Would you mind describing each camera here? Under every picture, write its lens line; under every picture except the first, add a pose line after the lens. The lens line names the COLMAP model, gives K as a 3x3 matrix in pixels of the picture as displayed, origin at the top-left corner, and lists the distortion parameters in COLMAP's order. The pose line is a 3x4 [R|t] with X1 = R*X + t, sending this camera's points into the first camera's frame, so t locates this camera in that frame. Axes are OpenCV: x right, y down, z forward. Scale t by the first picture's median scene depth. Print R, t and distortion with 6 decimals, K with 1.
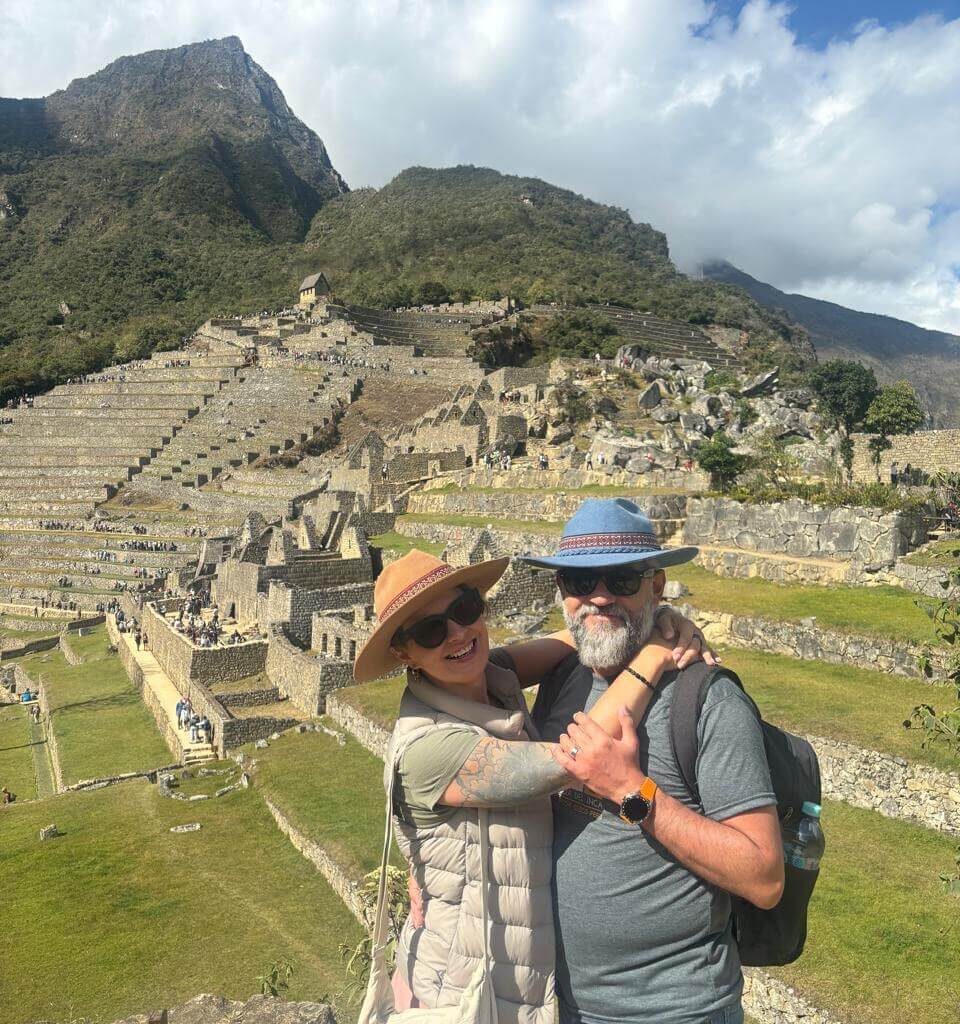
lens RADIAL K [[990.4, 0, 480.0], [0, 990.4, 512.0], [0, 0, 1]] dist [0.063740, -0.005578]
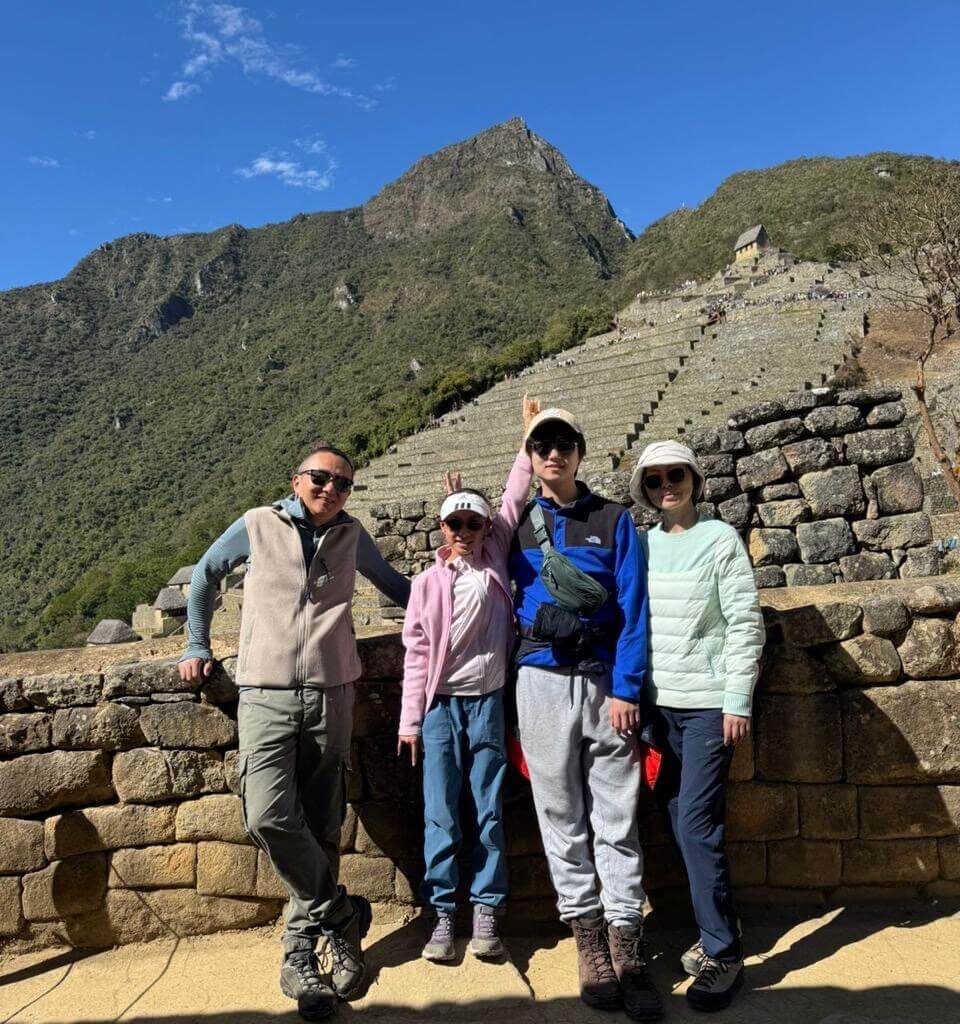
lens RADIAL K [[938.7, 0, 480.0], [0, 938.7, 512.0], [0, 0, 1]] dist [0.069591, -0.021939]
pose [[0.956296, -0.091519, -0.277709, -0.089875], [0.077739, 0.995151, -0.060256, 0.023171], [0.281877, 0.036034, 0.958774, 0.058369]]
